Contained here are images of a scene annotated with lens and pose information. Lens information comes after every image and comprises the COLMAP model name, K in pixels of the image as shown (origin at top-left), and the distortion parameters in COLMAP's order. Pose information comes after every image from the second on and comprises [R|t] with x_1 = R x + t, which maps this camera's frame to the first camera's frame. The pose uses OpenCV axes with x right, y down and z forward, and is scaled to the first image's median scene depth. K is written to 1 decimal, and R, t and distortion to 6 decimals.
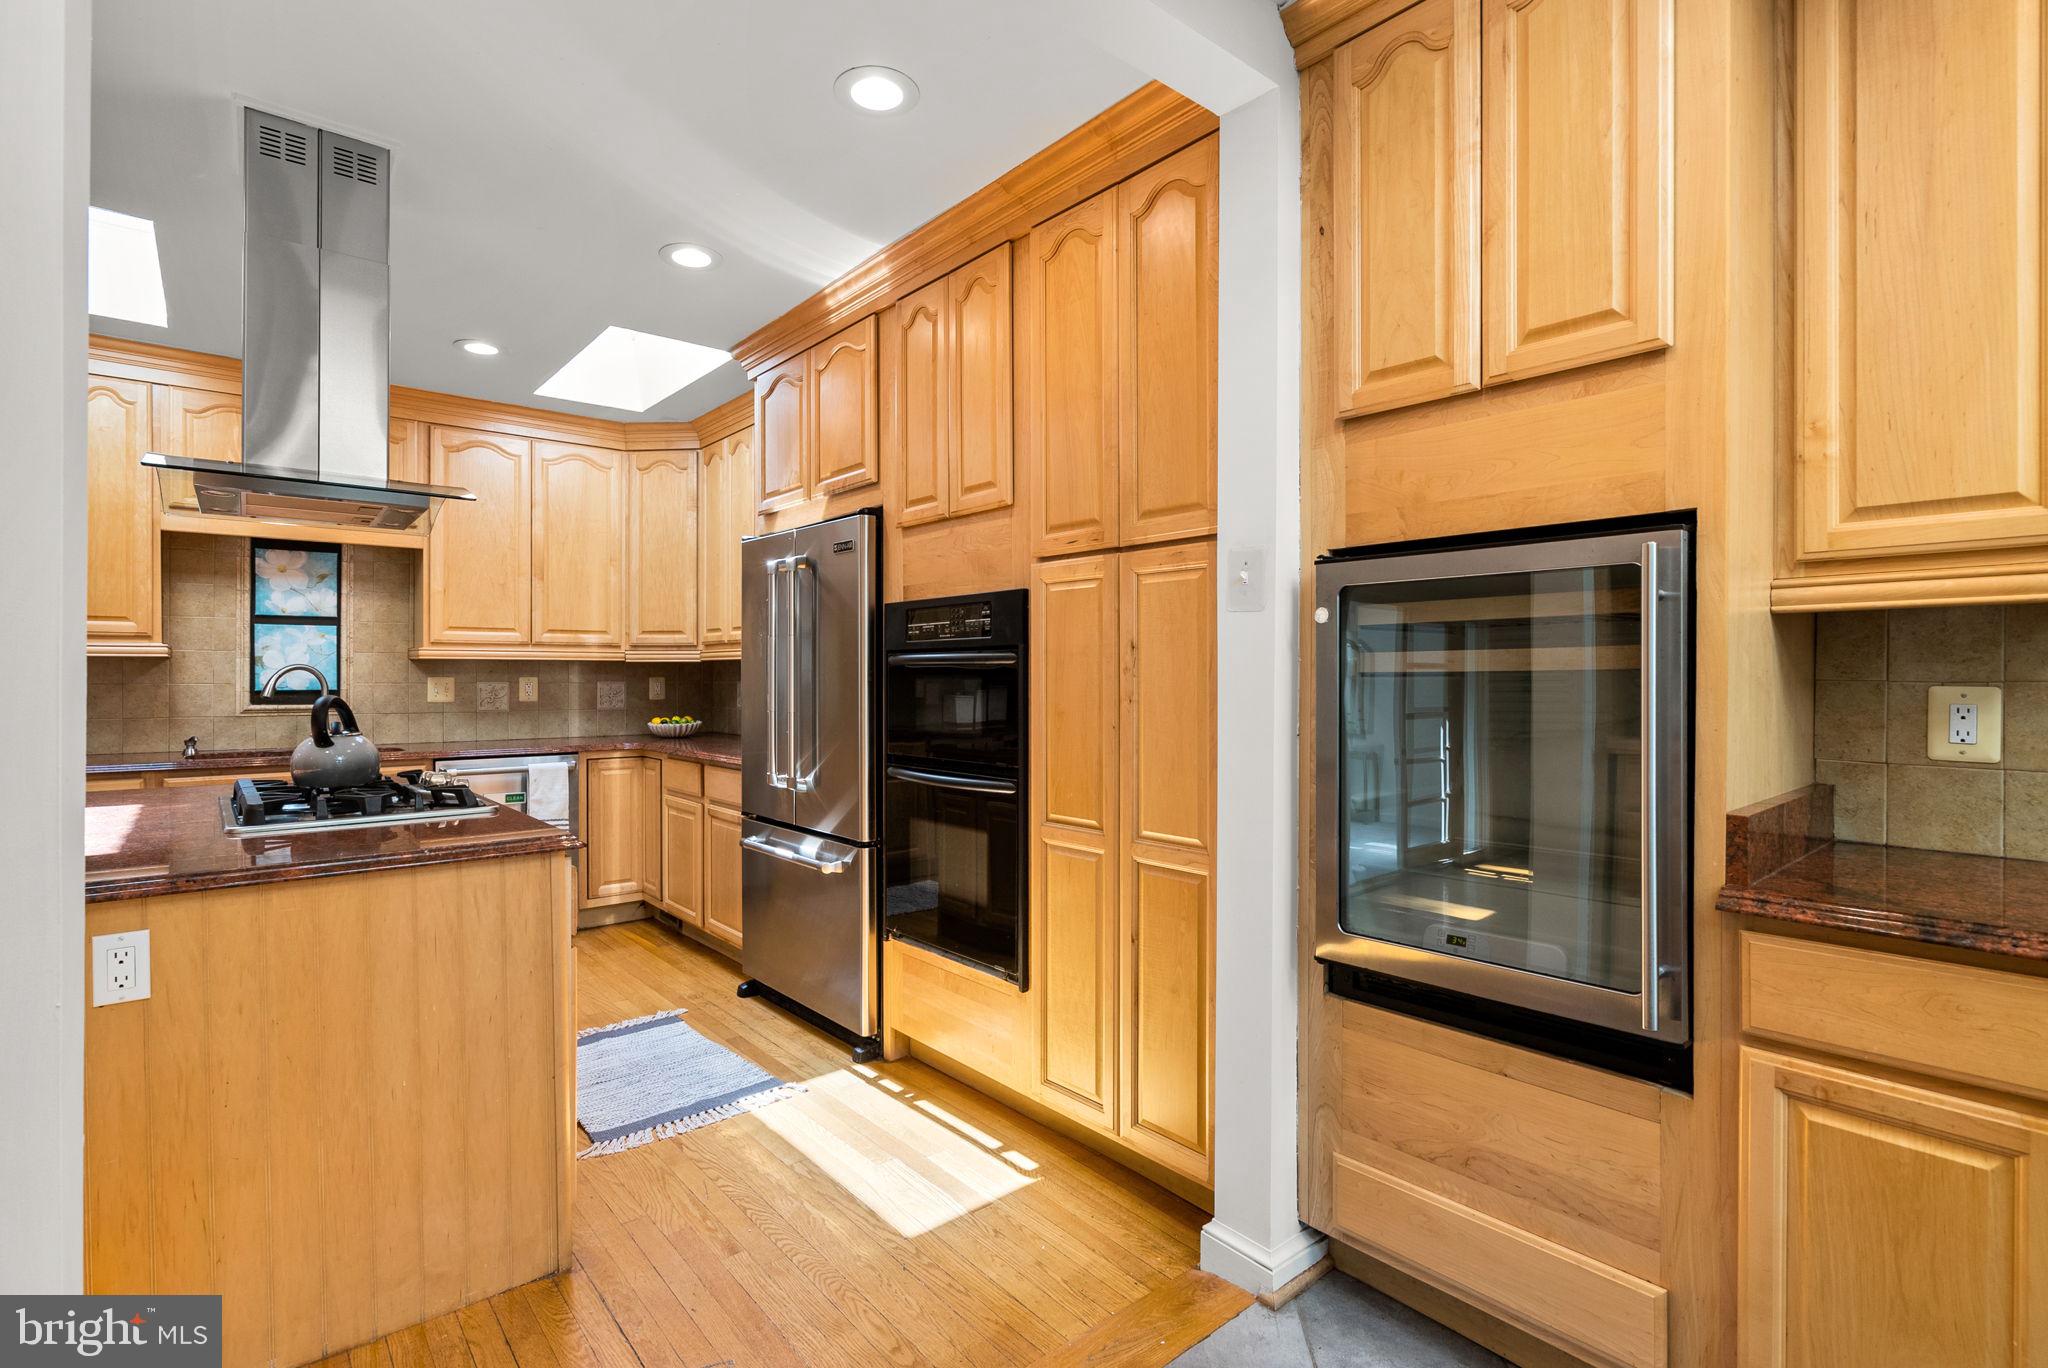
lens RADIAL K [[944.1, 0, 1031.5], [0, 944.1, 682.7], [0, 0, 1]] dist [0.004120, 0.000396]
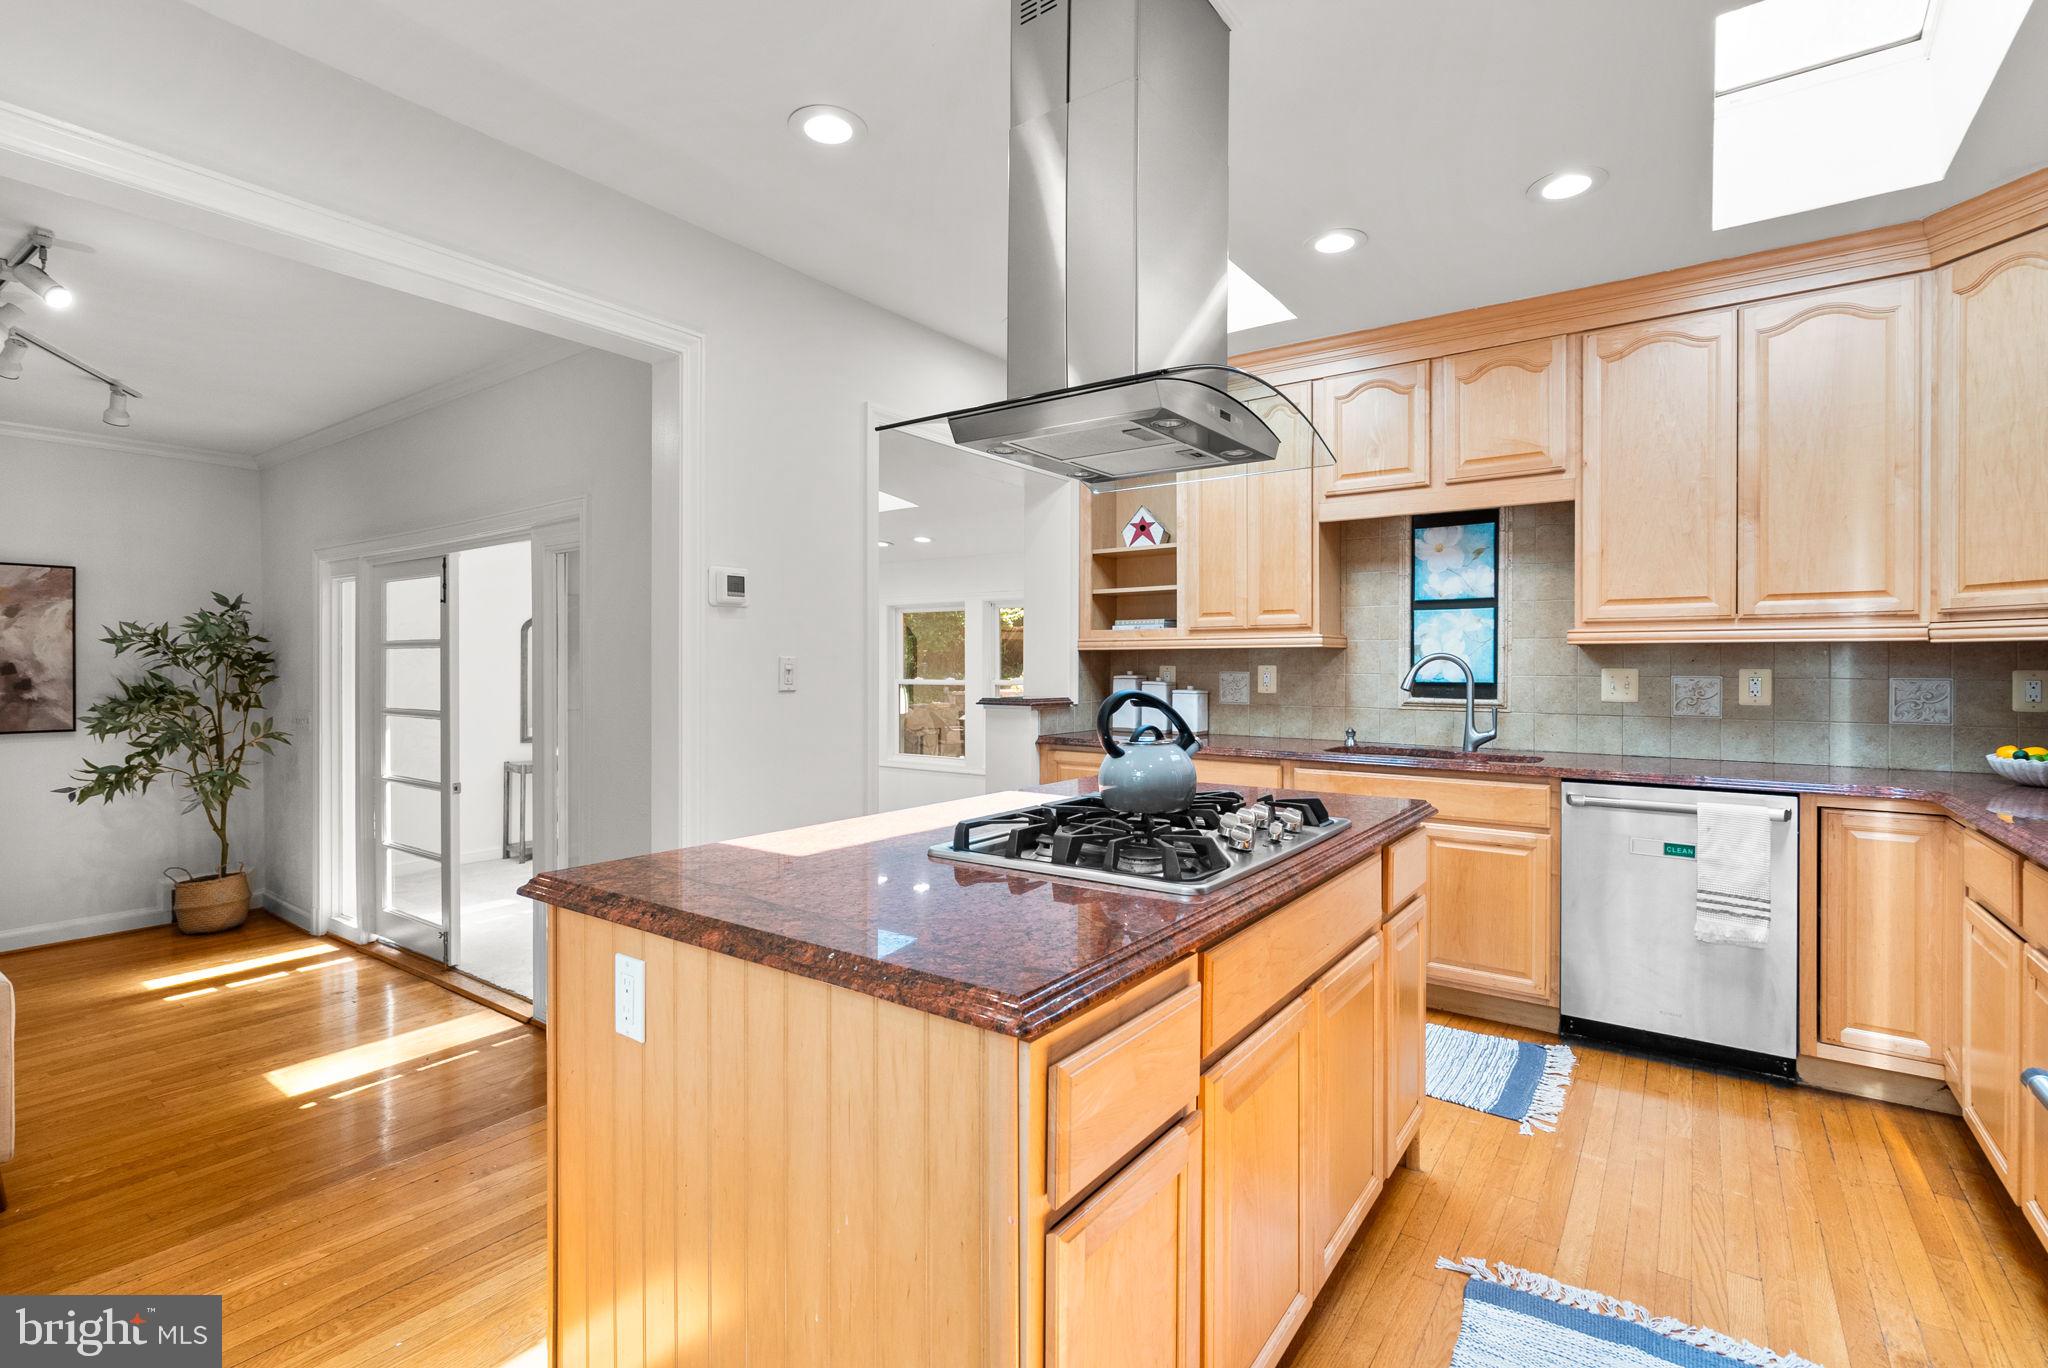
lens RADIAL K [[944.1, 0, 1027.8], [0, 944.1, 665.5], [0, 0, 1]] dist [0.004120, 0.000396]
pose [[0.241268, 0.000160, -0.970459, -0.010893], [-0.010077, 0.999946, -0.002340, -0.001793], [0.970406, 0.010344, 0.241257, 0.386854]]
